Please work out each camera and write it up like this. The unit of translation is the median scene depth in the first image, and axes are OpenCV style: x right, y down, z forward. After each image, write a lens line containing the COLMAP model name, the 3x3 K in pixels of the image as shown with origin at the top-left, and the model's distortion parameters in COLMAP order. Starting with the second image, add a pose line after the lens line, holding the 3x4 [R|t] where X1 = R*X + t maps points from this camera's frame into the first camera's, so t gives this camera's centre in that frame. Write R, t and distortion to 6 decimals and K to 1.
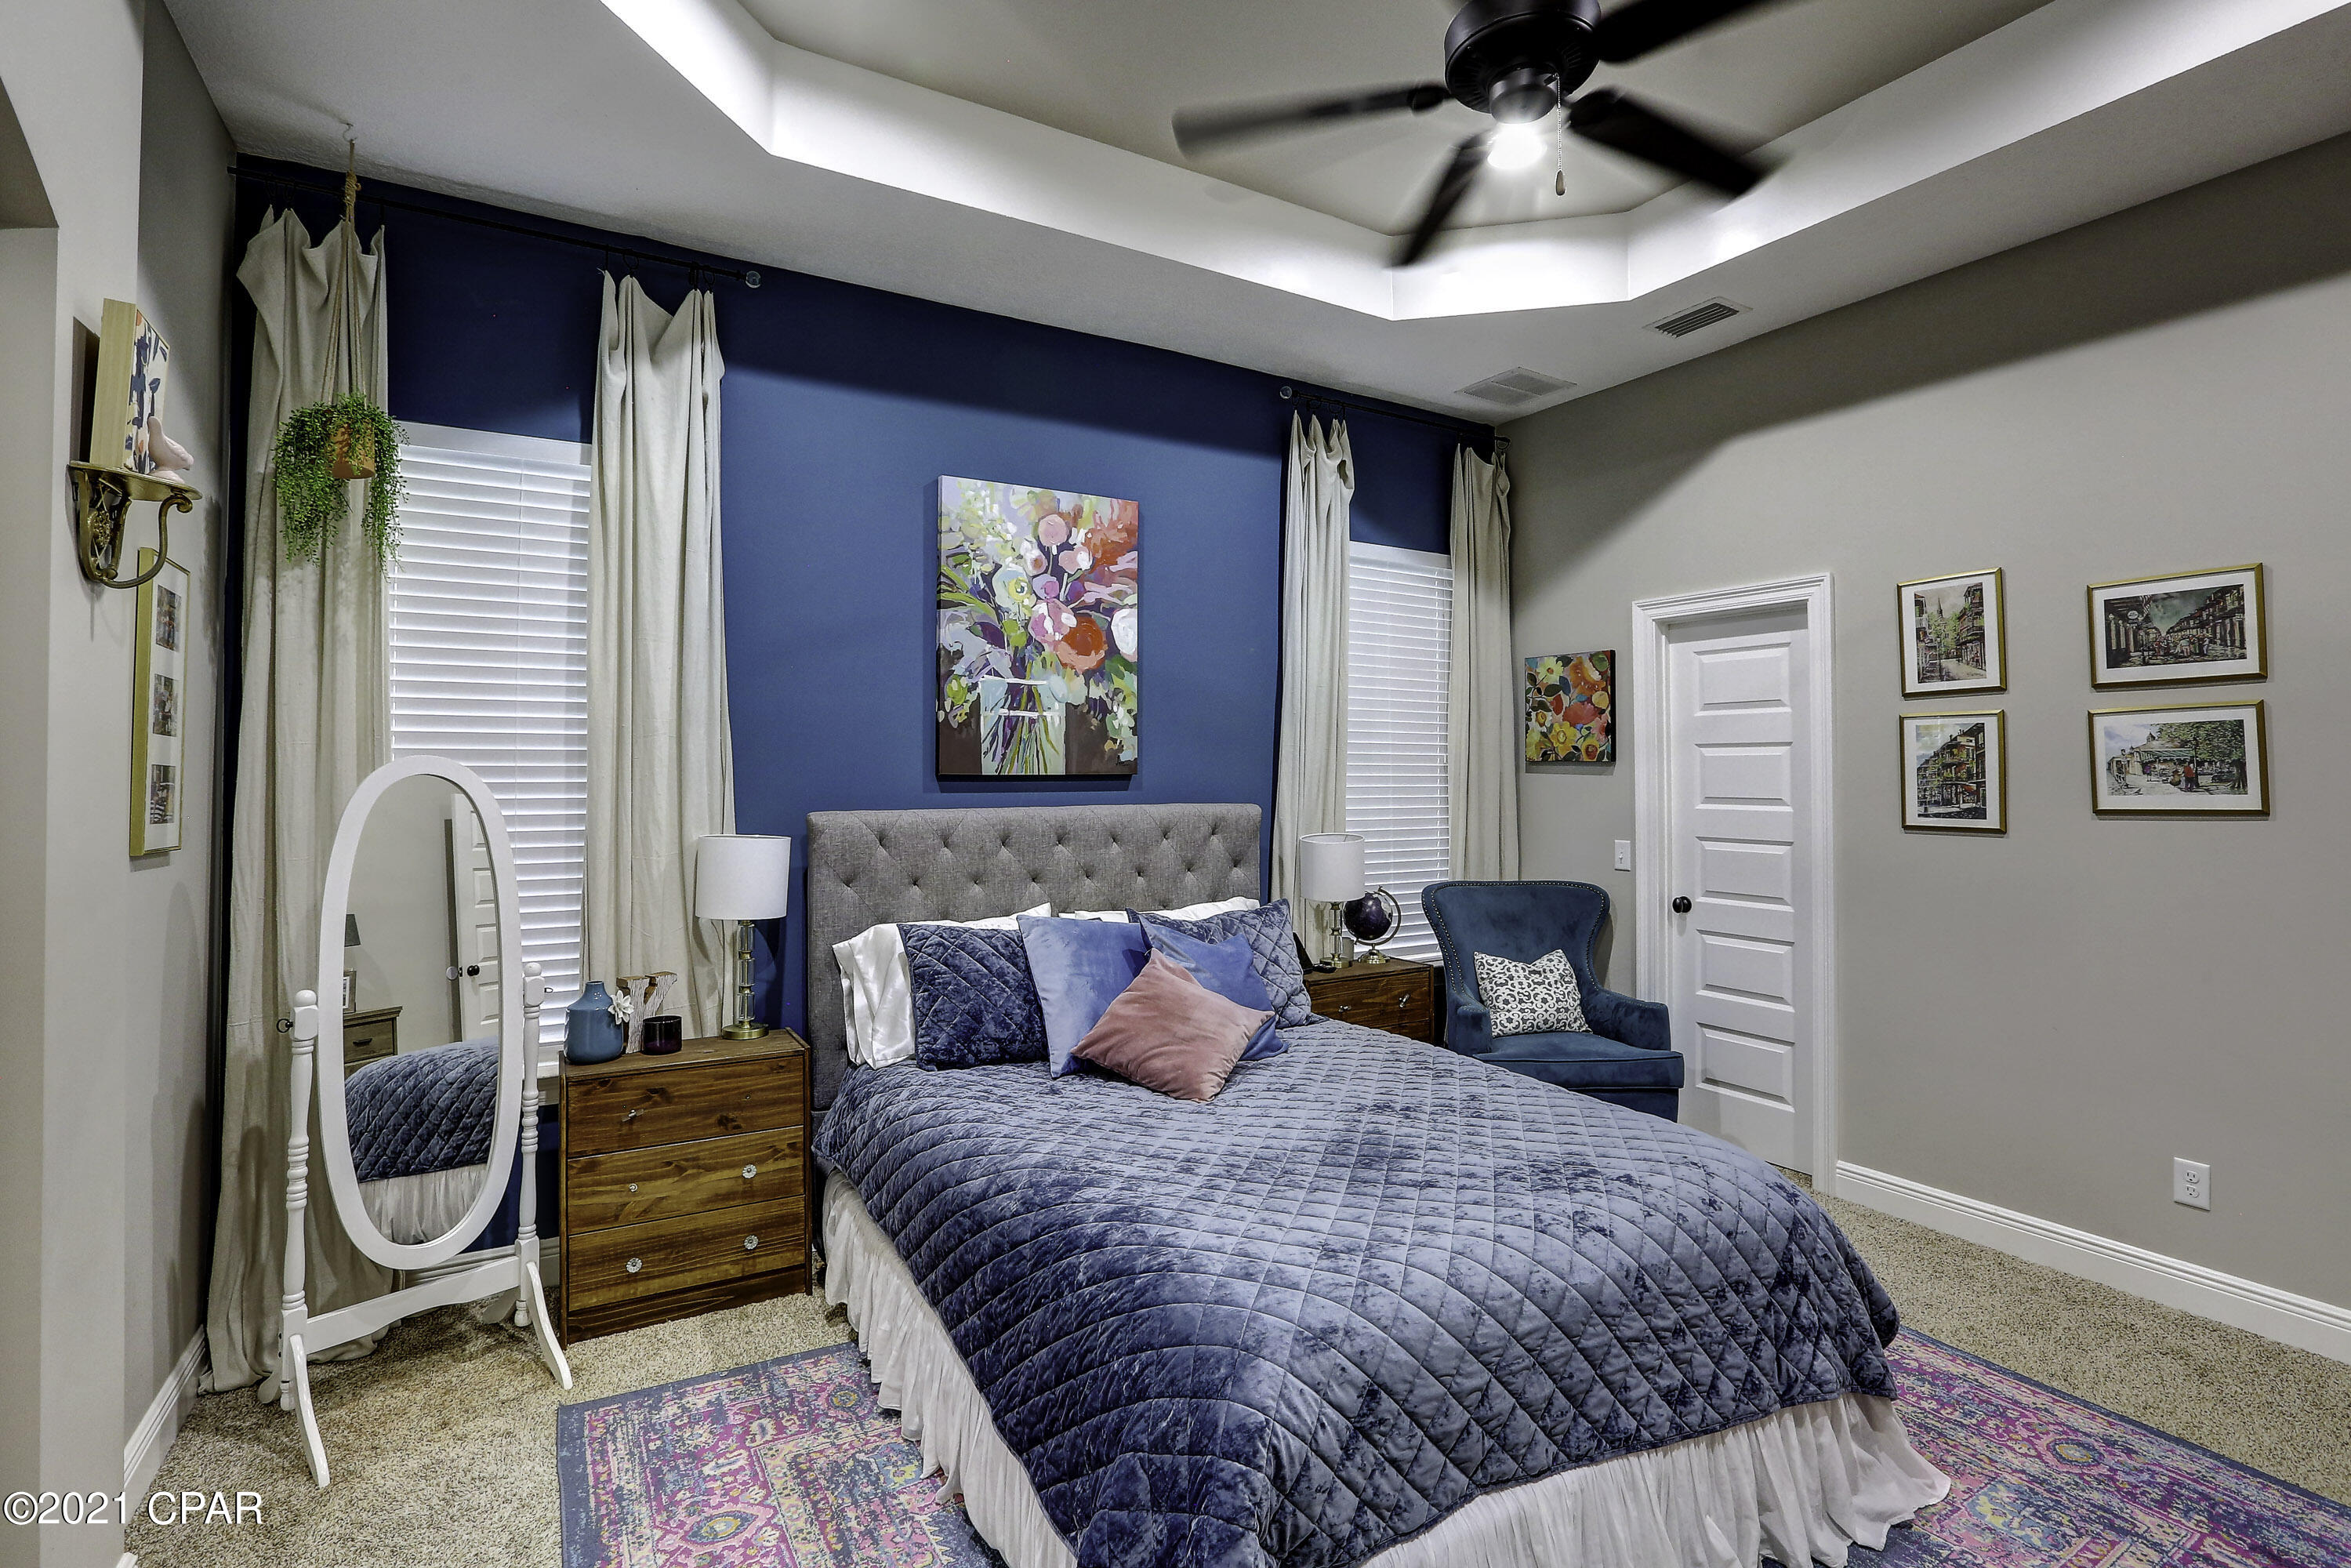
lens RADIAL K [[1098.9, 0, 1179.9], [0, 1098.9, 740.8], [0, 0, 1]] dist [-0.055916, 0.018841]
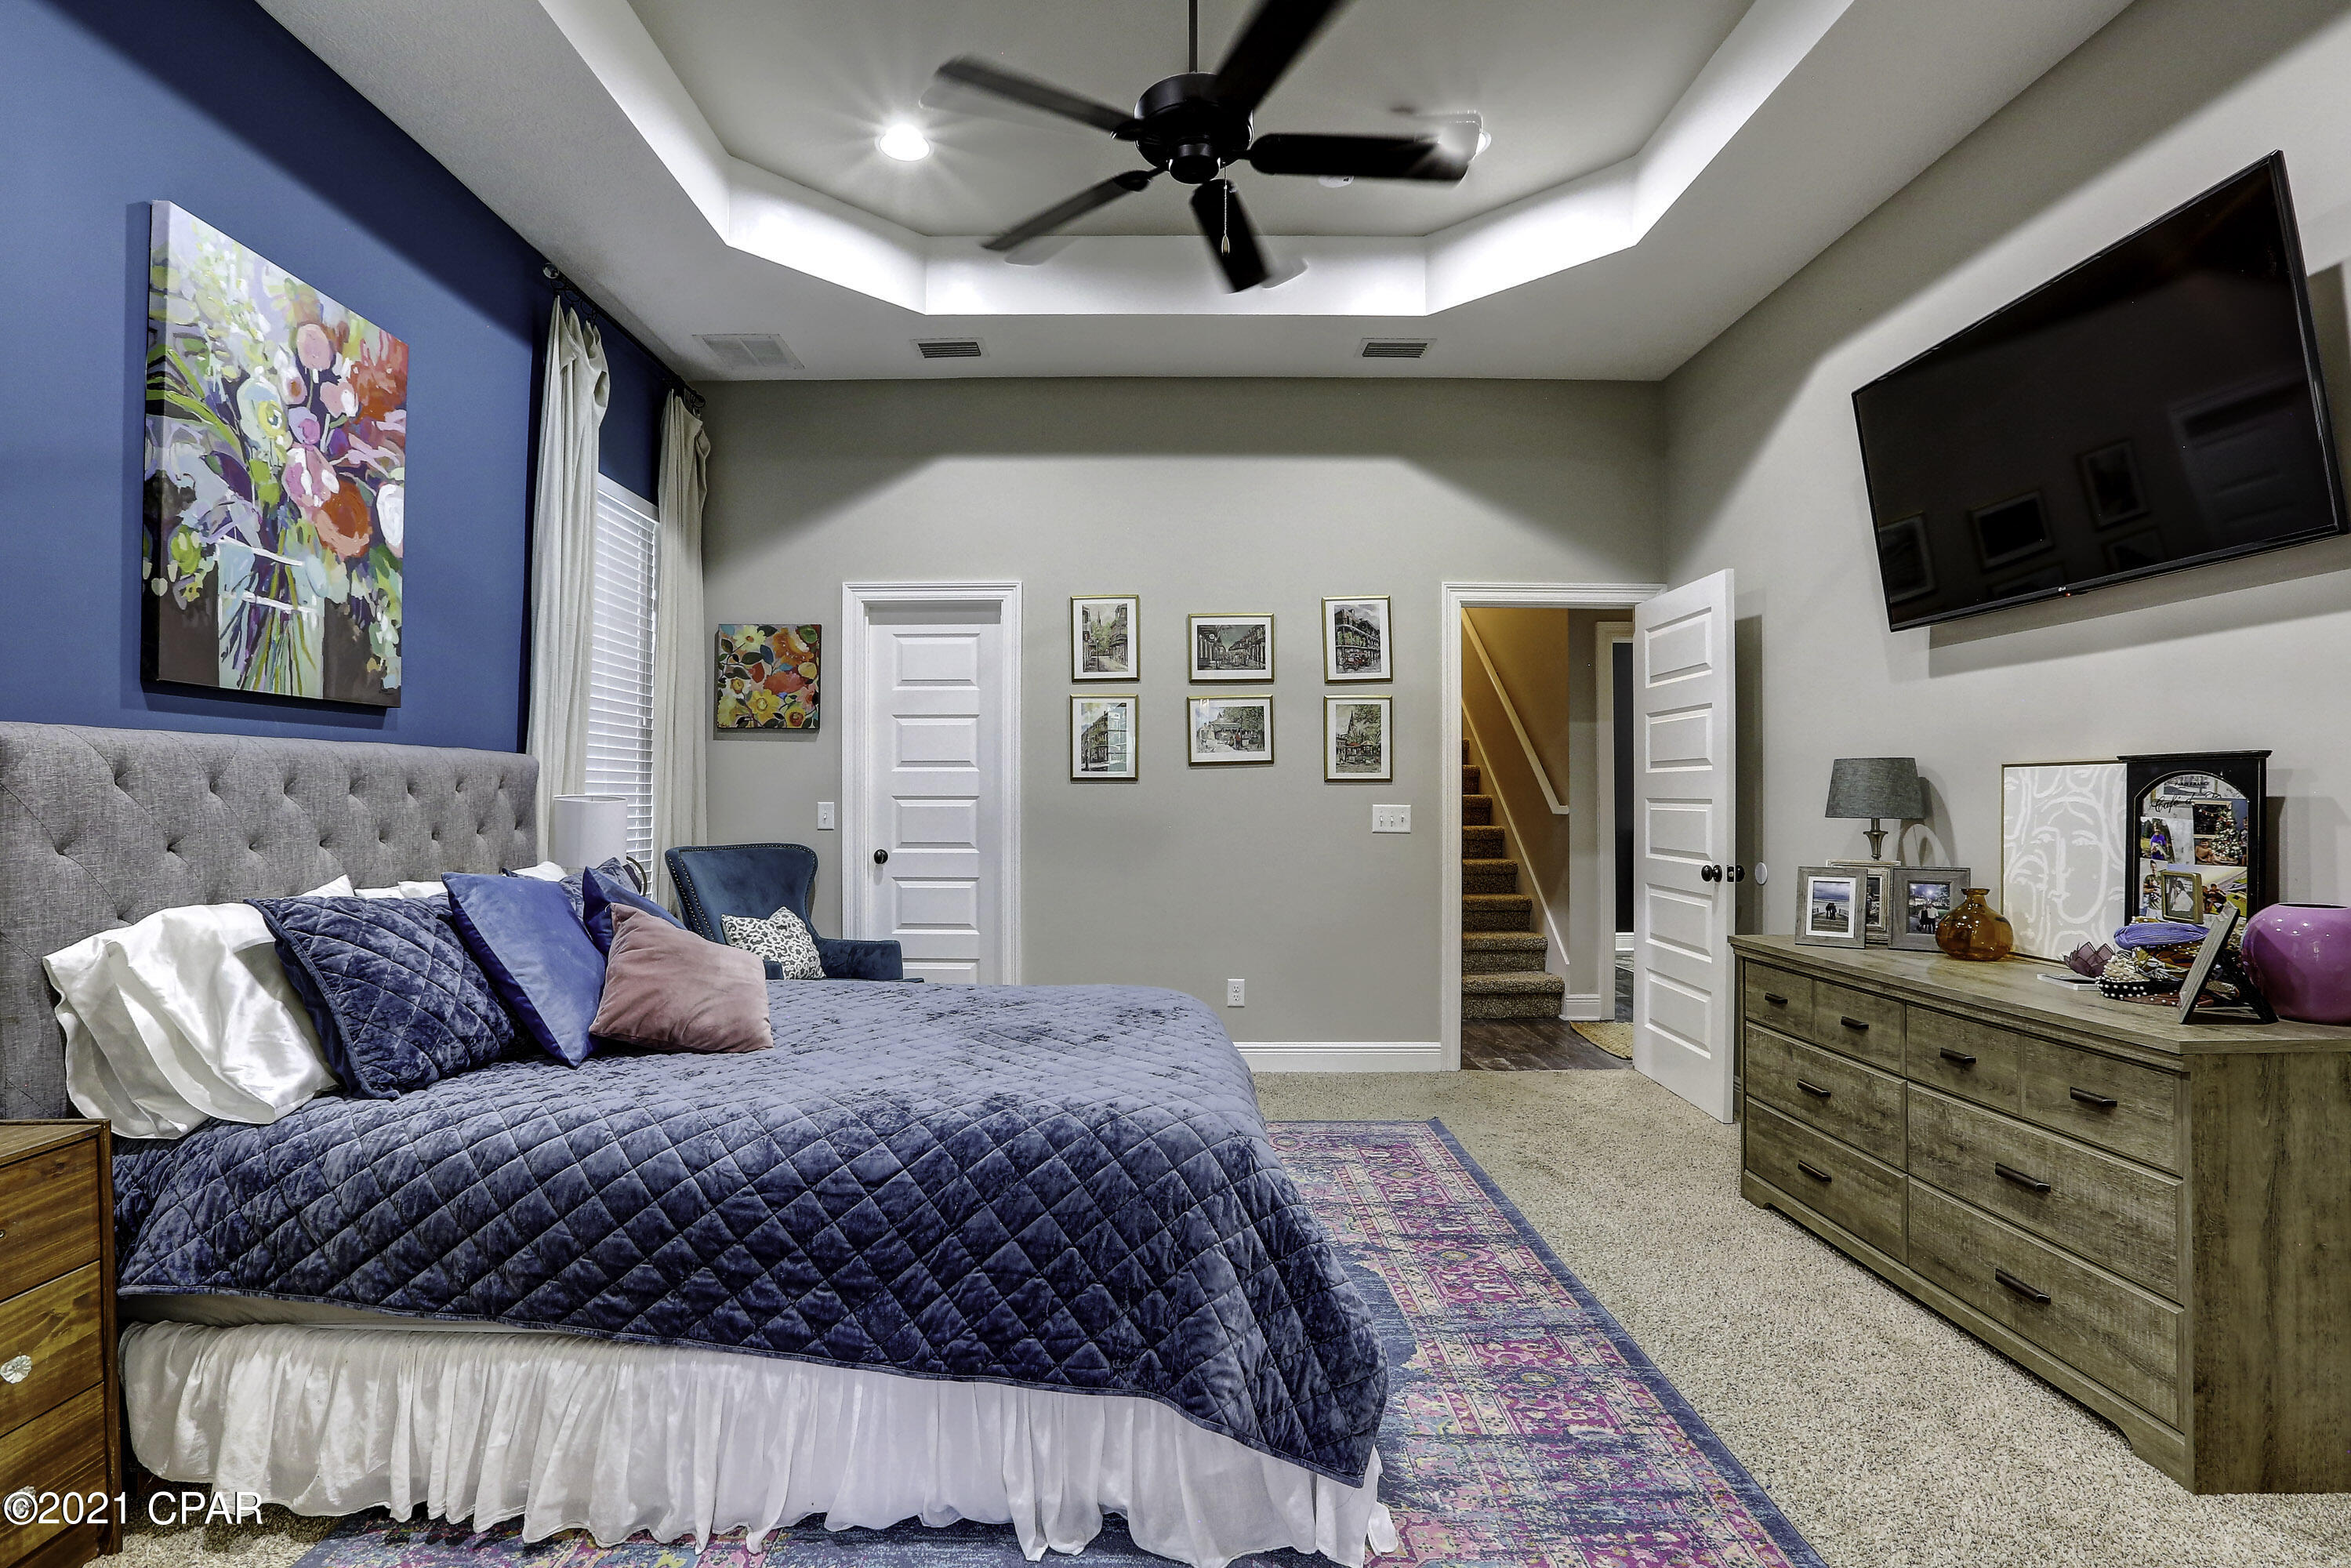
lens RADIAL K [[1091.4, 0, 1157.4], [0, 1091.4, 779.5], [0, 0, 1]] dist [-0.063800, 0.027724]
pose [[0.522450, 0.006584, 0.852644, -0.406727], [-0.021166, 0.999762, 0.005249, 0.067714], [-0.852407, -0.020790, 0.522465, 0.187864]]
